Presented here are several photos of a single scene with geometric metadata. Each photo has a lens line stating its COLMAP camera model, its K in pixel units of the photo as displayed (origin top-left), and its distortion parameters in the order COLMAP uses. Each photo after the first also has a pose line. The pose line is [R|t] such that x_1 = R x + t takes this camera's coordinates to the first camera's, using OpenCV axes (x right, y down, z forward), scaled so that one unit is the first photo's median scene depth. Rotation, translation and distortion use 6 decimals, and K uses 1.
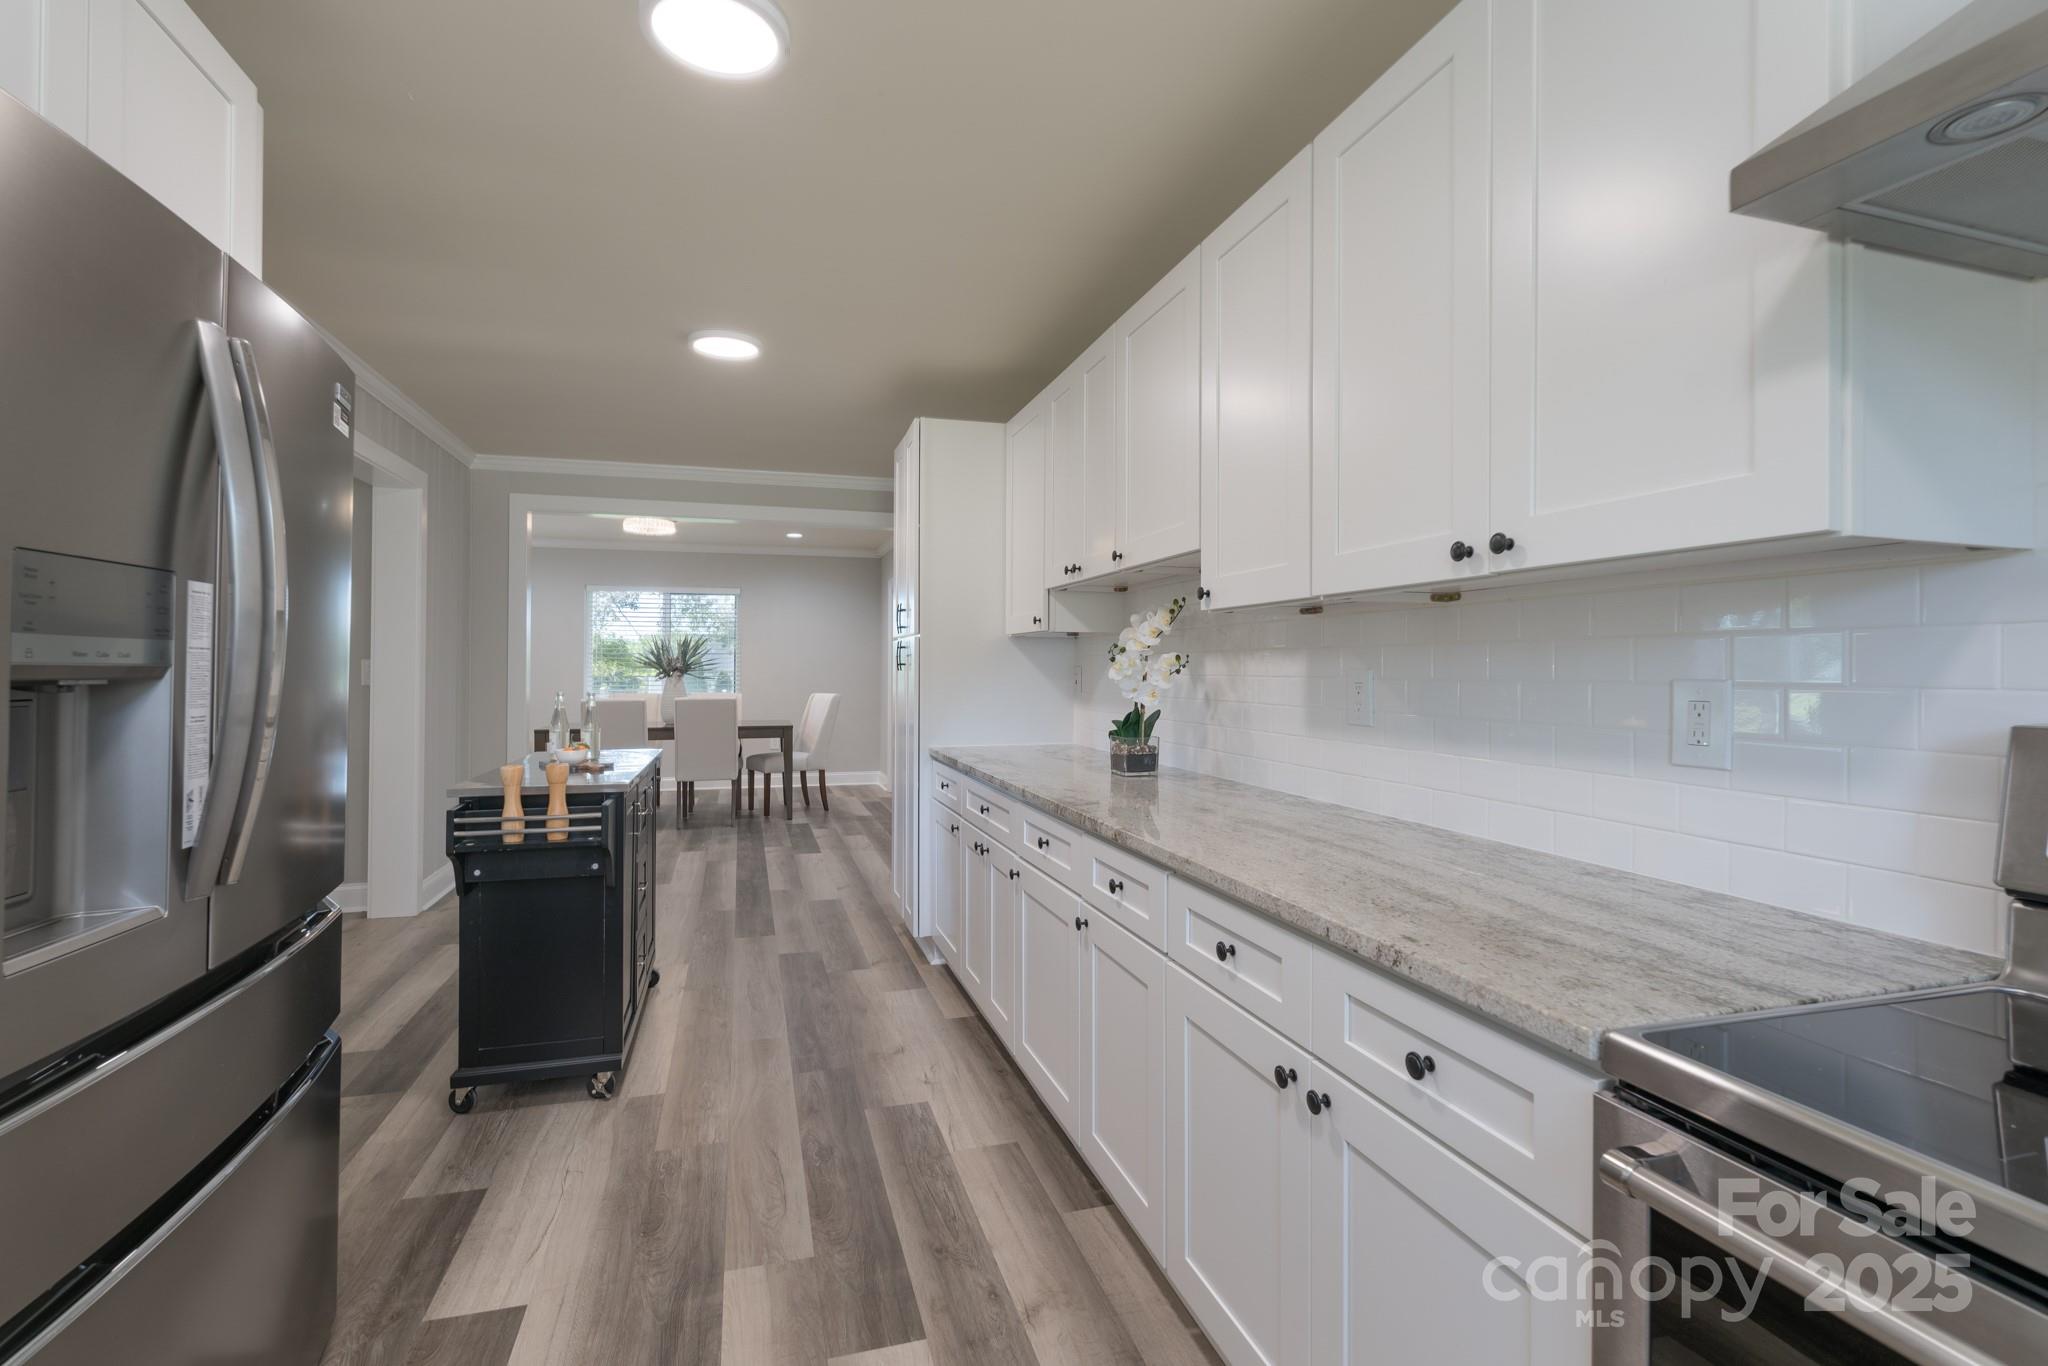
lens RADIAL K [[926.5, 0, 1034.0], [0, 926.5, 679.0], [0, 0, 1]] dist [-0.005045, 0.000158]
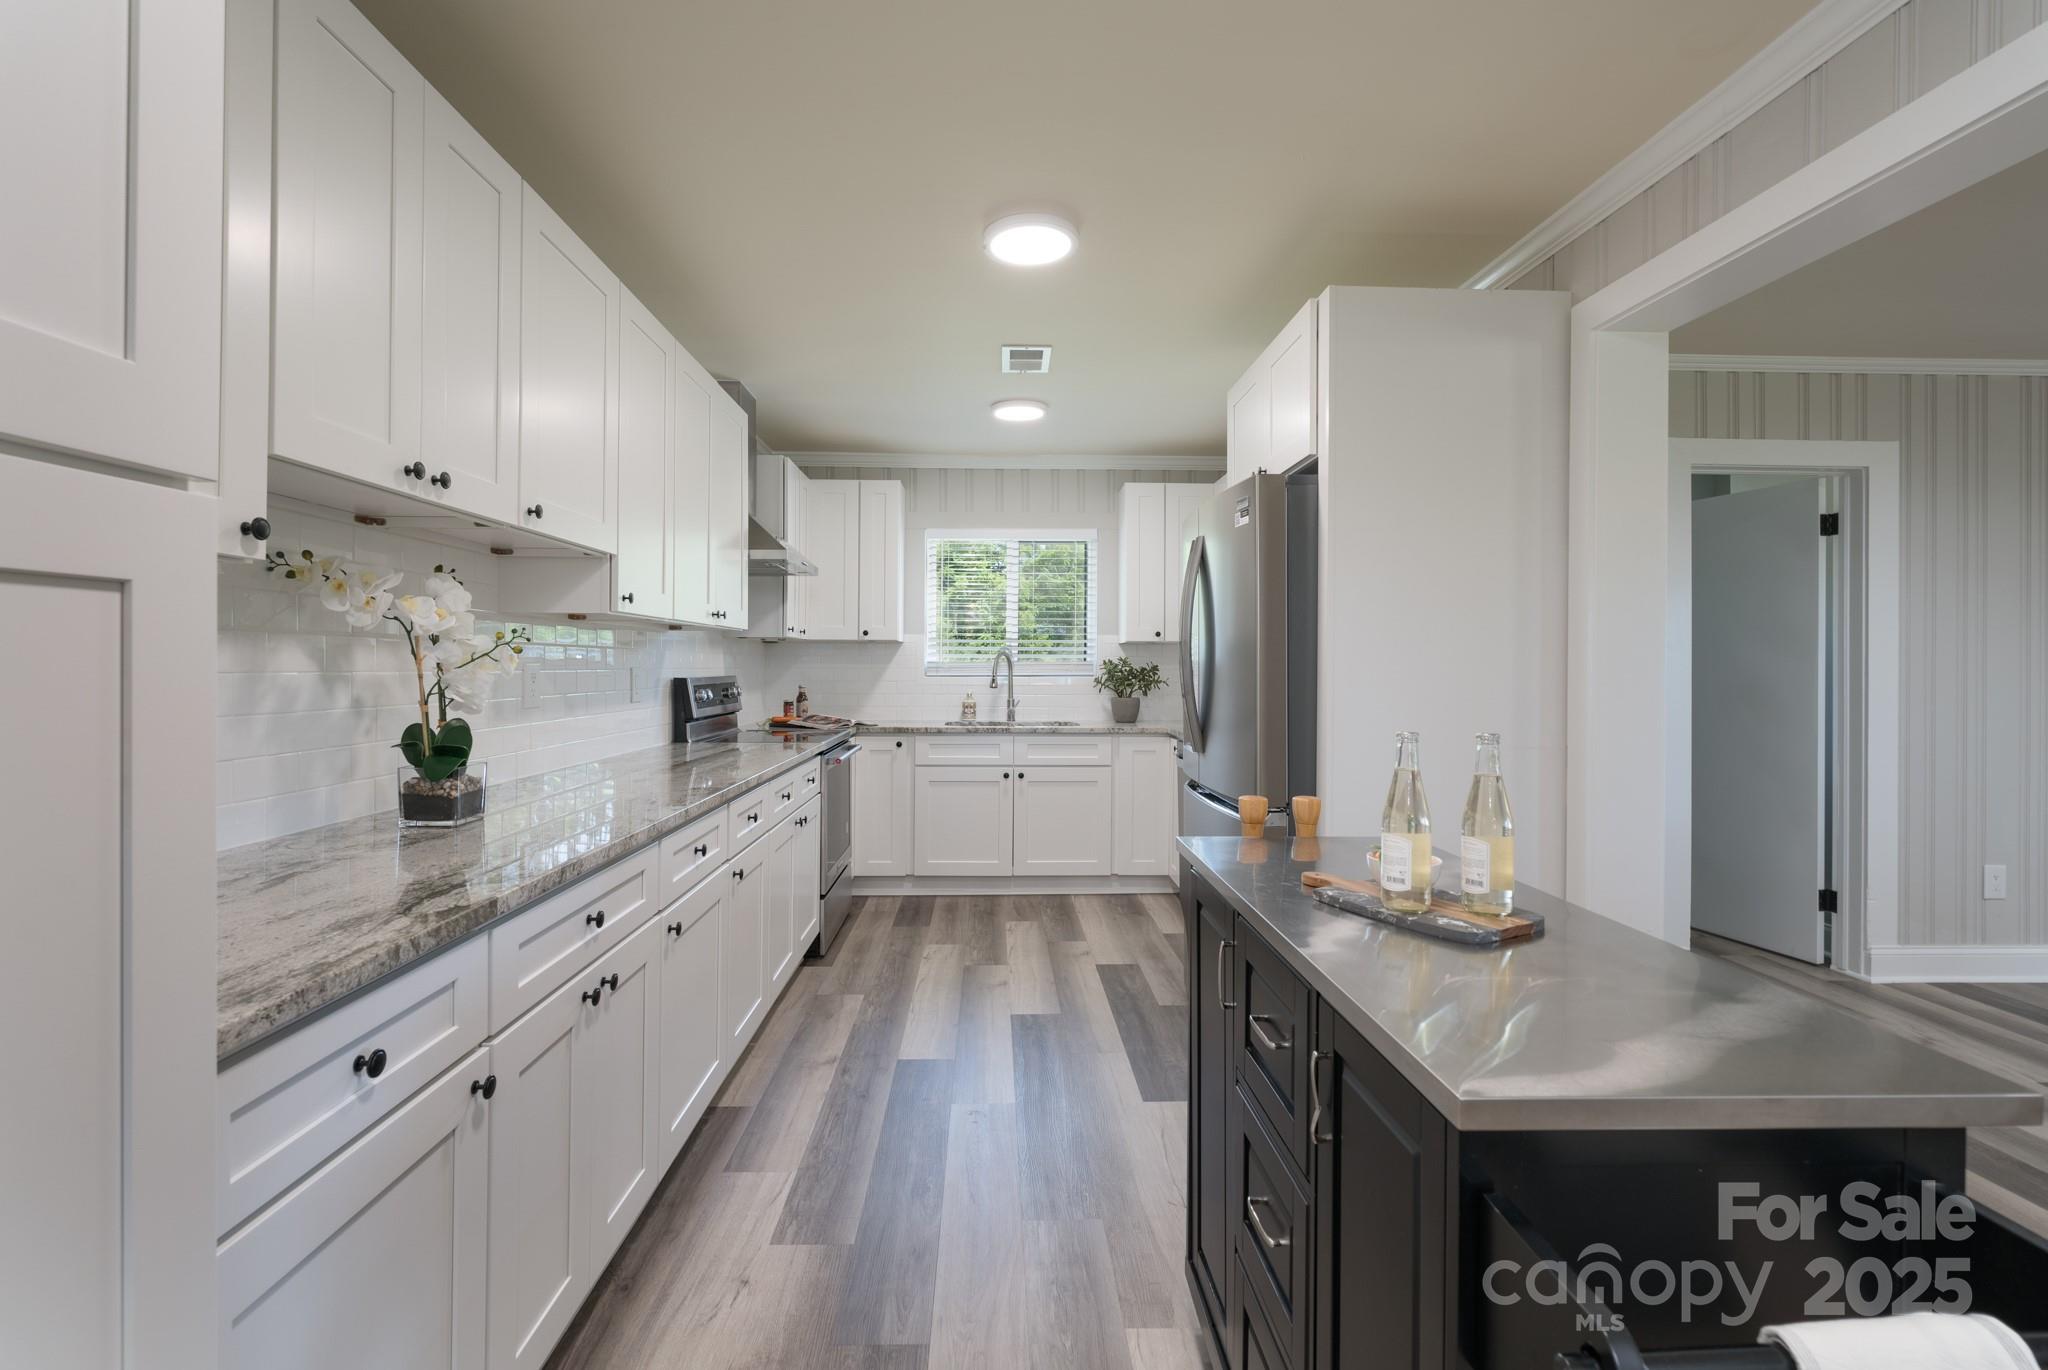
lens RADIAL K [[926.5, 0, 1020.9], [0, 926.5, 668.6], [0, 0, 1]] dist [-0.005045, 0.000158]
pose [[-0.964296, -0.006942, 0.264736, -0.601821], [-0.003807, 0.999916, 0.012351, -0.019387], [-0.264800, 0.010902, -0.964242, 1.982794]]
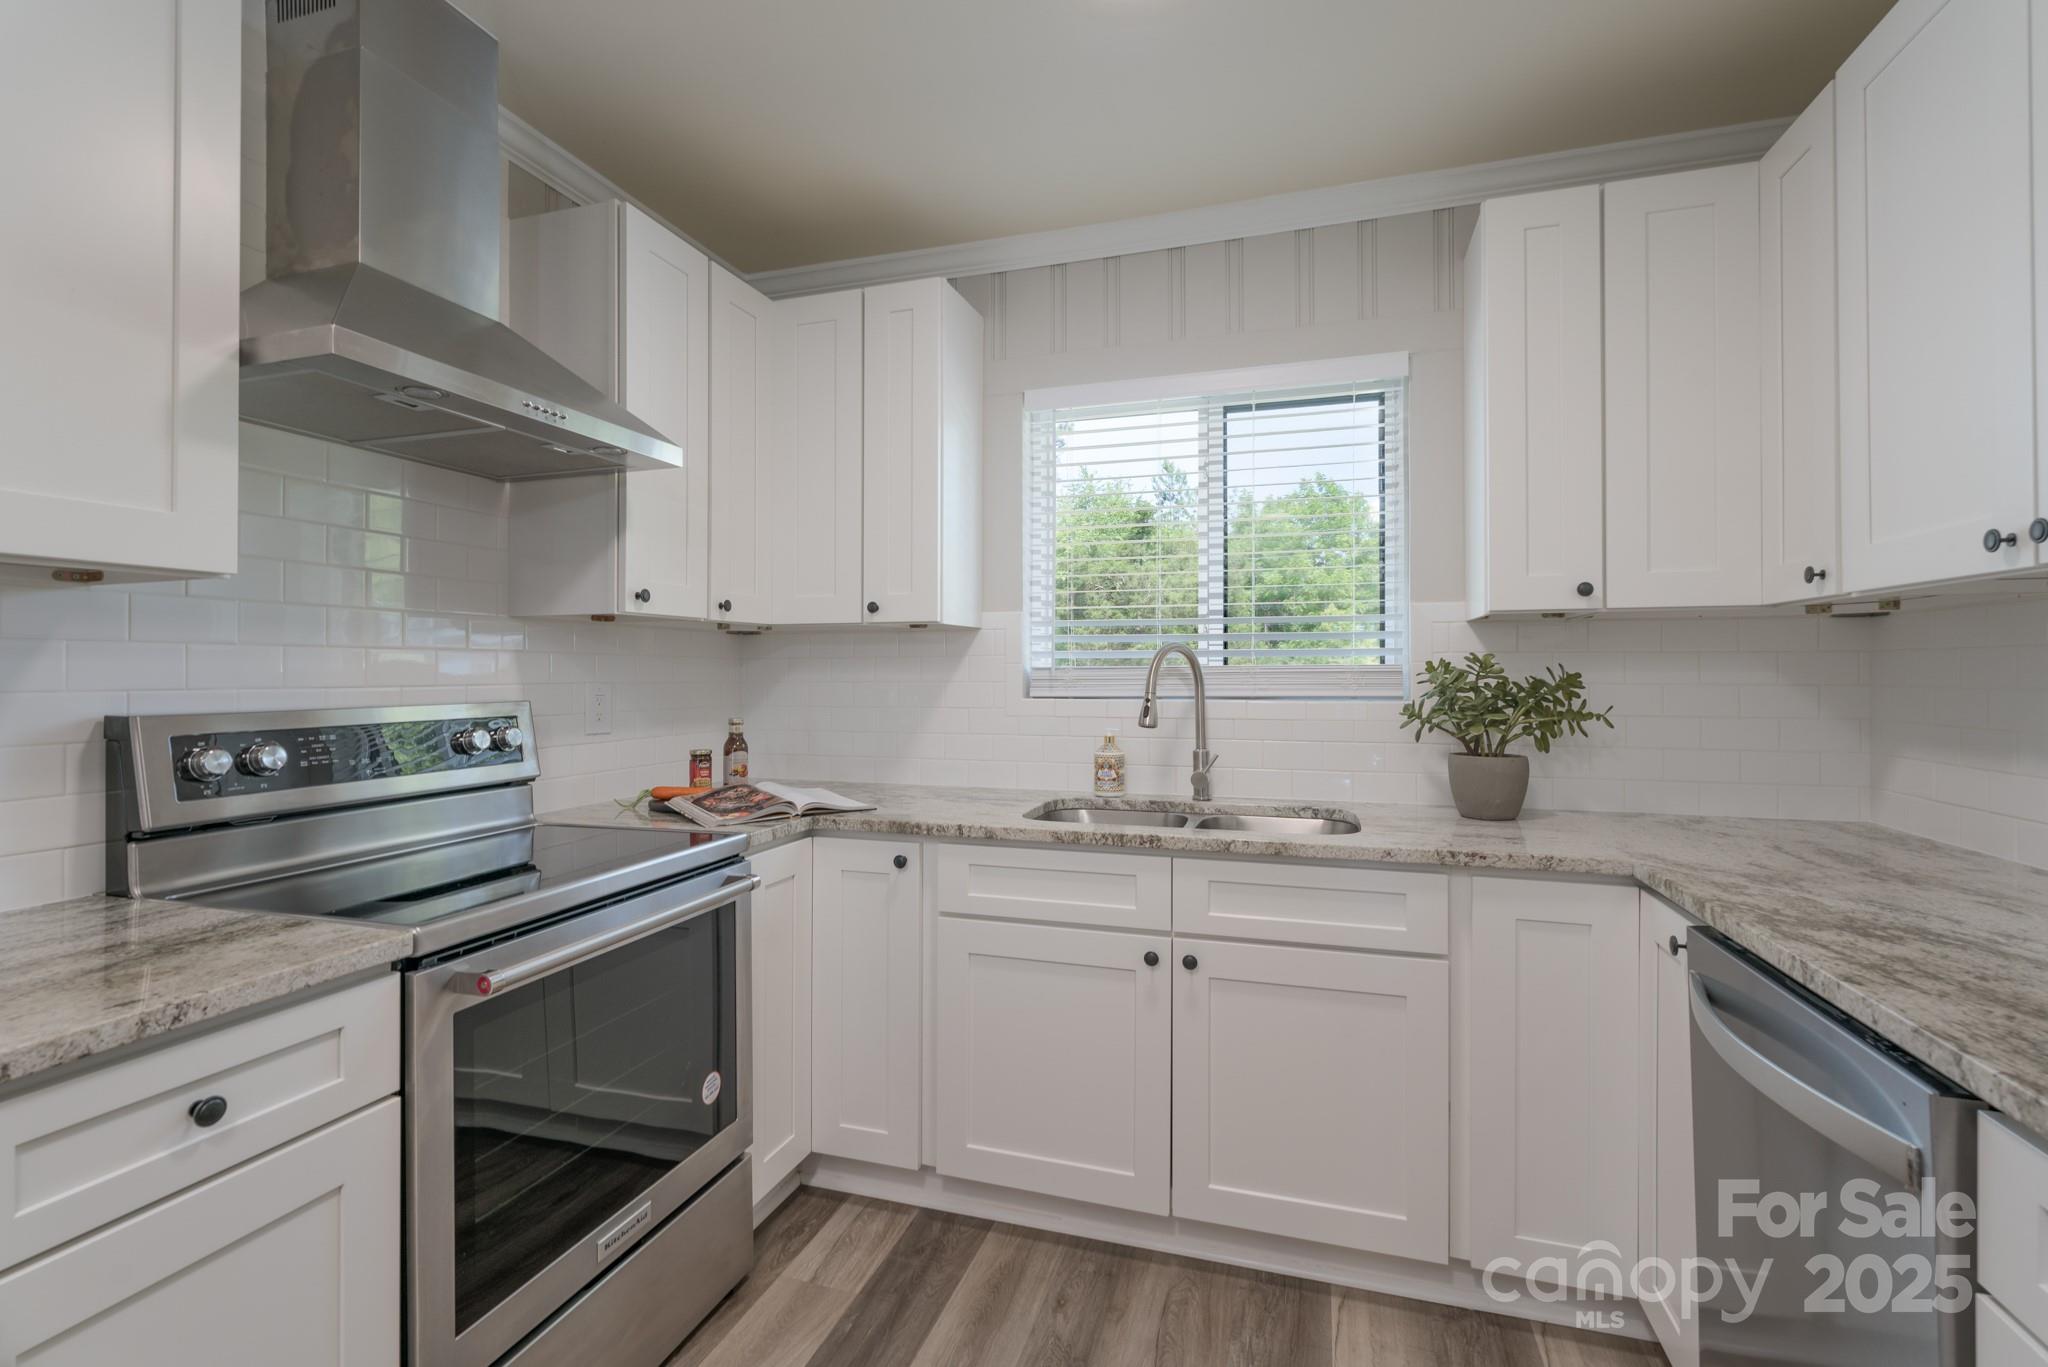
lens RADIAL K [[926.5, 0, 1012.4], [0, 926.5, 668.2], [0, 0, 1]] dist [-0.005045, 0.000158]
pose [[-0.814210, 0.000472, 0.580571, -0.379586], [0.003742, 0.999983, 0.004435, -0.010892], [-0.580559, 0.005784, -0.814198, 0.637052]]
